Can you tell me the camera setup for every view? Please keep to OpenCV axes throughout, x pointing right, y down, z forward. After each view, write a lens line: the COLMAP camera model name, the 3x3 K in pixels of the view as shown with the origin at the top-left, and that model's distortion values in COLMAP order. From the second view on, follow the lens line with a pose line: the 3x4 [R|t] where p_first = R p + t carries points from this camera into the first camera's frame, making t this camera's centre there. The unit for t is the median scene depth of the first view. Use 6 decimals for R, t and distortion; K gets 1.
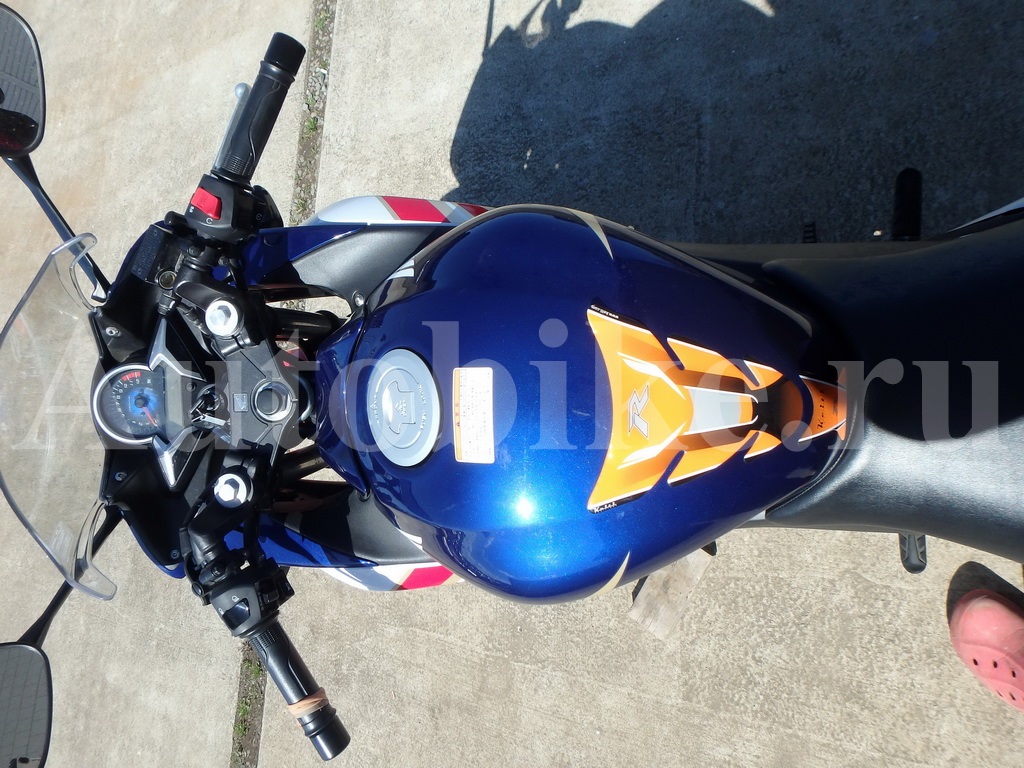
lens RADIAL K [[645.6, 0, 524.5], [0, 645.6, 367.6], [0, 0, 1]] dist [-0.031830, 0.007078]
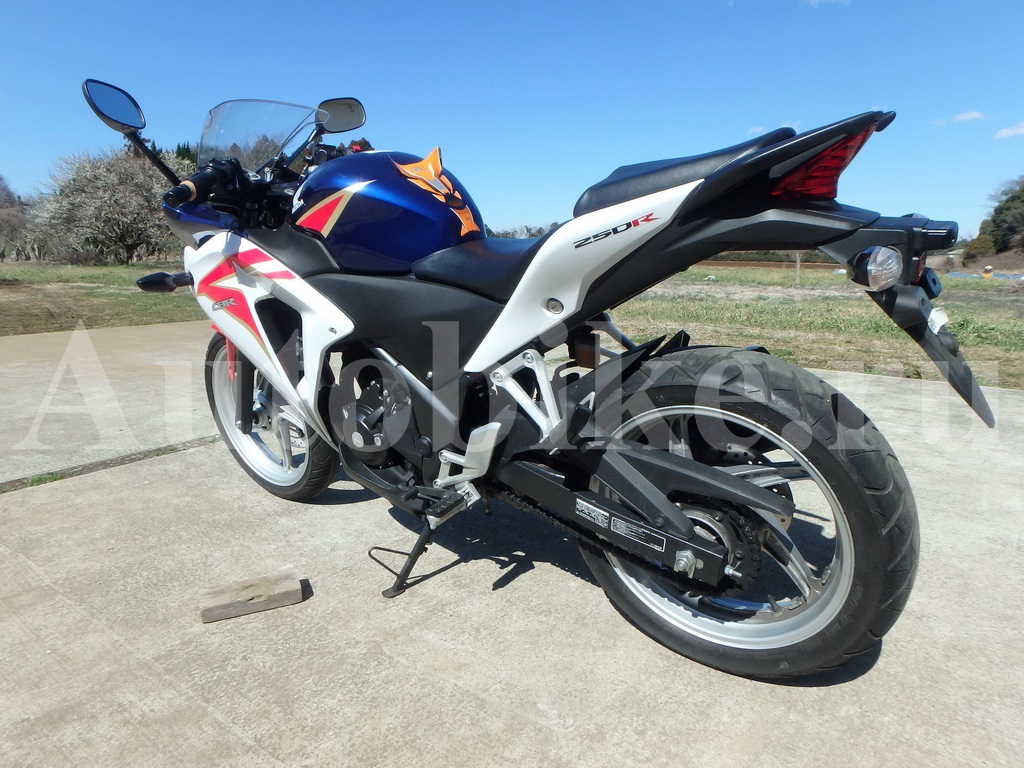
lens RADIAL K [[645.6, 0, 516.8], [0, 645.6, 372.2], [0, 0, 1]] dist [-0.031830, 0.007078]
pose [[0.717201, 0.606348, -0.343460, 0.737263], [-0.596875, 0.280121, -0.751846, 0.826043], [-0.359670, 0.744227, 0.562818, -0.045461]]
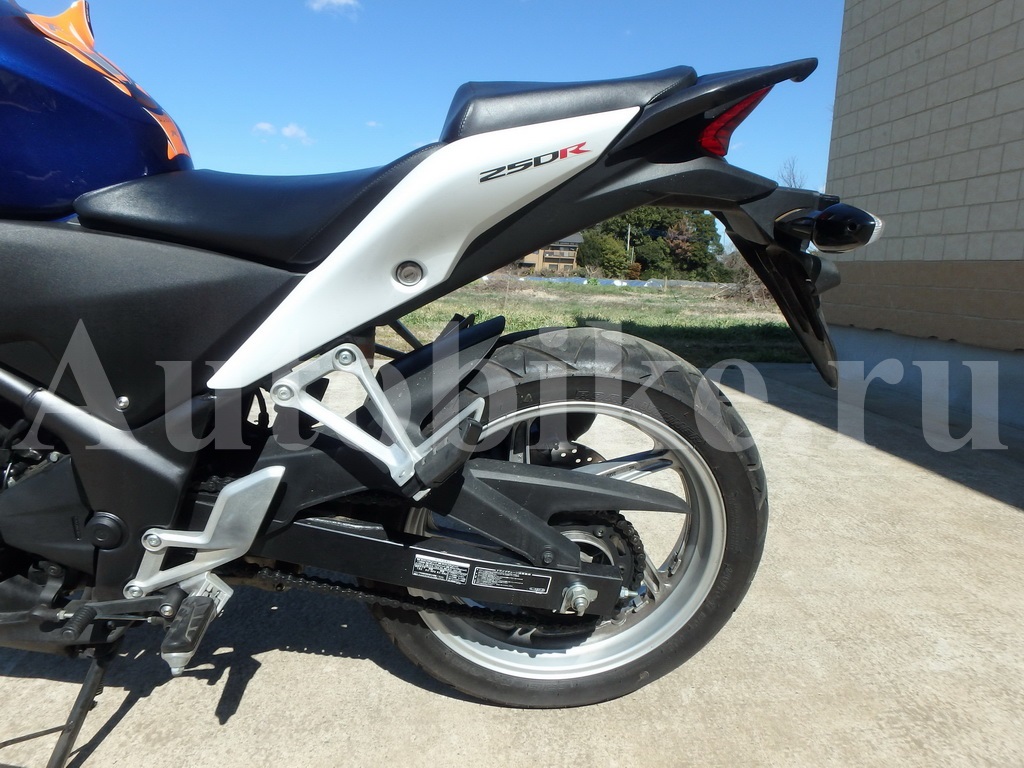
lens RADIAL K [[645.6, 0, 513.7], [0, 645.6, 369.8], [0, 0, 1]] dist [-0.031830, 0.007078]
pose [[0.811094, 0.536757, 0.232418, 0.415520], [0.073099, 0.301219, -0.950749, 0.691091], [-0.580330, 0.788137, 0.205081, 0.250420]]
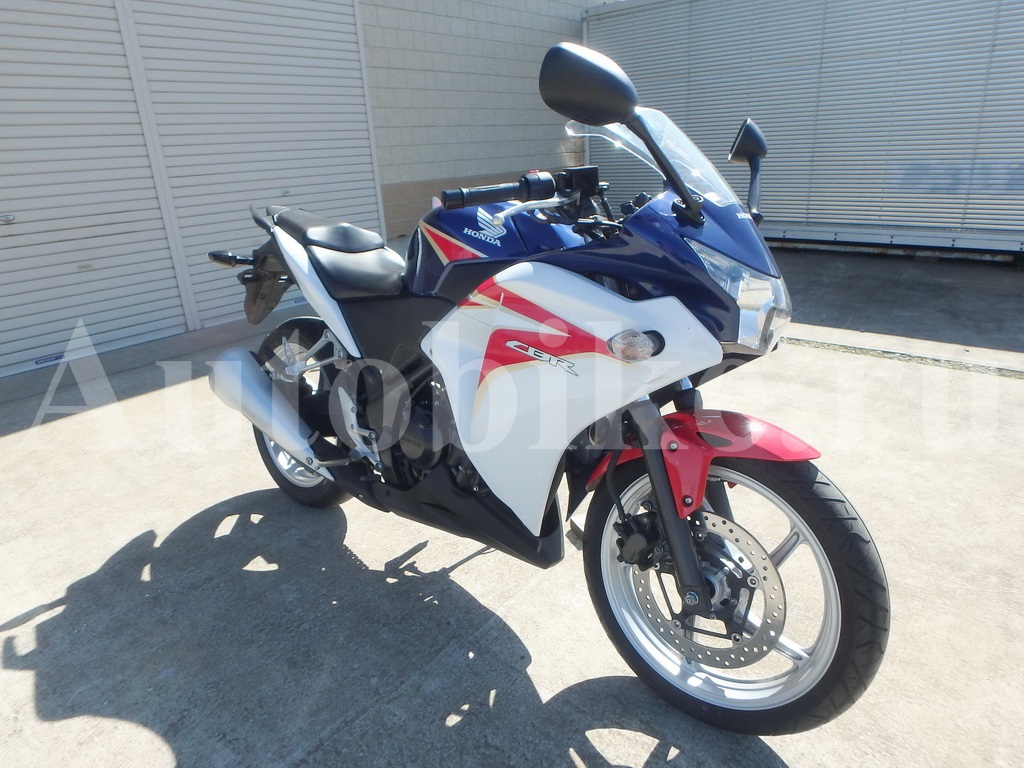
lens RADIAL K [[645.6, 0, 517.7], [0, 645.6, 374.3], [0, 0, 1]] dist [-0.031830, 0.007078]
pose [[-0.657738, 0.370706, 0.655712, -0.763956], [0.660229, -0.135321, 0.738773, -0.883511], [0.362598, 0.918839, -0.155745, 0.901833]]
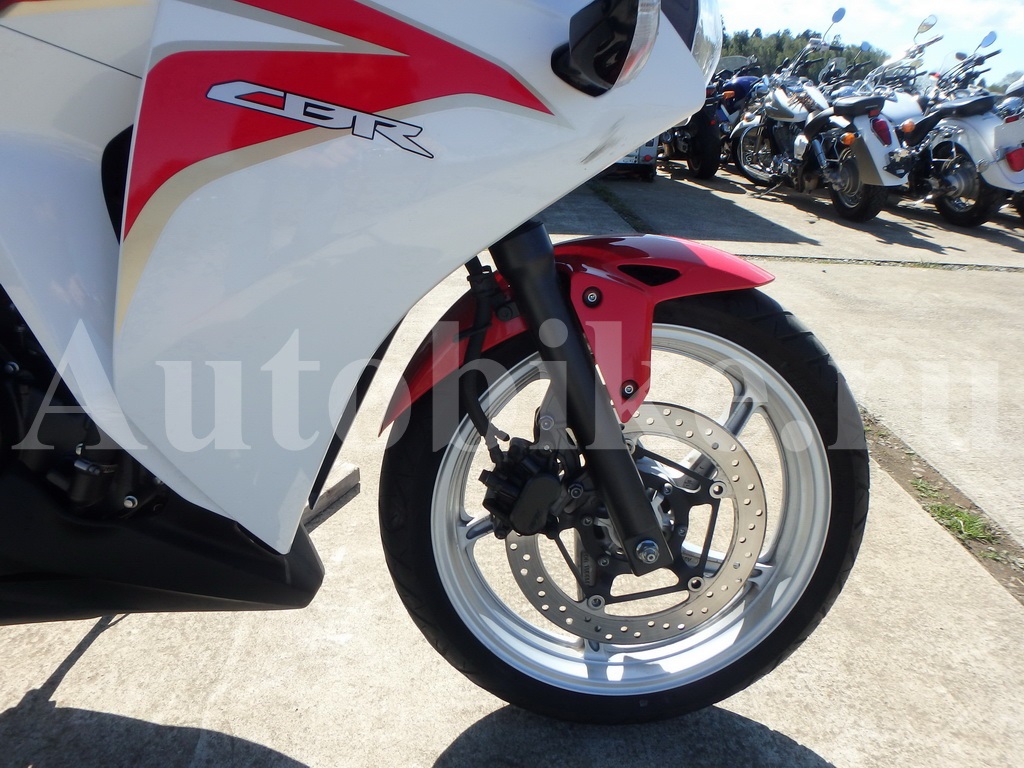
lens RADIAL K [[645.6, 0, 517.3], [0, 645.6, 374.2], [0, 0, 1]] dist [-0.031830, 0.007078]
pose [[-0.866129, 0.487966, 0.108212, -0.233653], [-0.030738, -0.268095, 0.962902, -0.557054], [0.498875, 0.830671, 0.247204, 0.829580]]
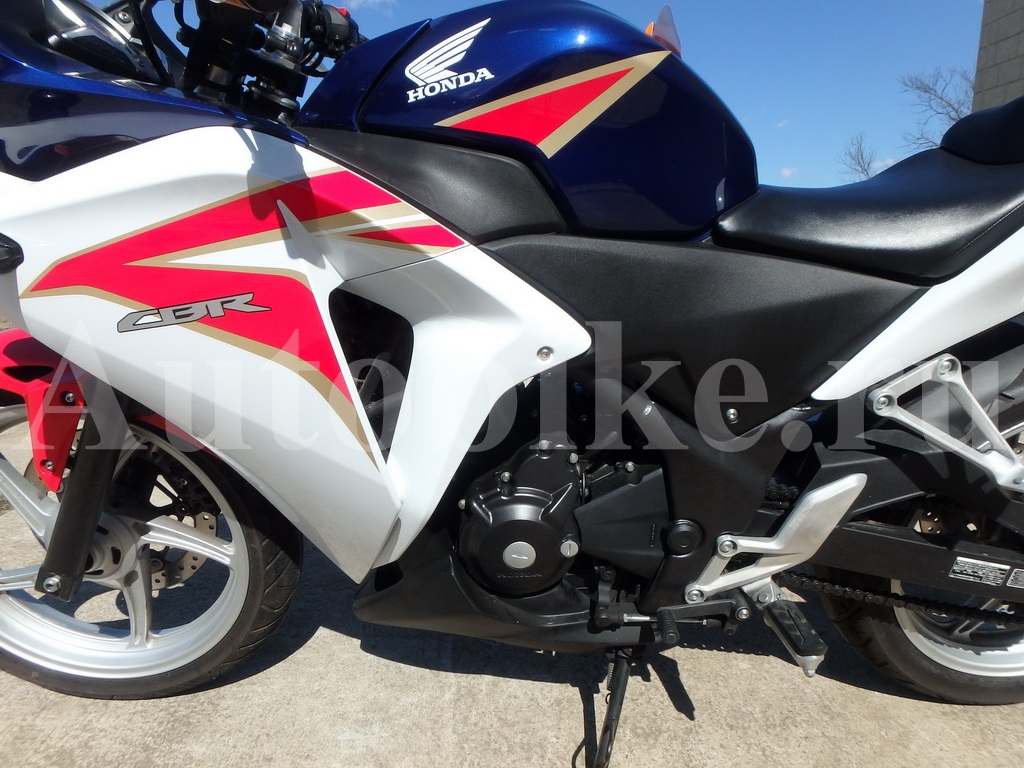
lens RADIAL K [[645.6, 0, 512.1], [0, 645.6, 368.8], [0, 0, 1]] dist [-0.031830, 0.007078]
pose [[0.834349, 0.520952, 0.180196, -0.022341], [0.007579, 0.316022, -0.948722, 0.679859], [-0.551185, 0.792931, 0.259724, 0.520338]]
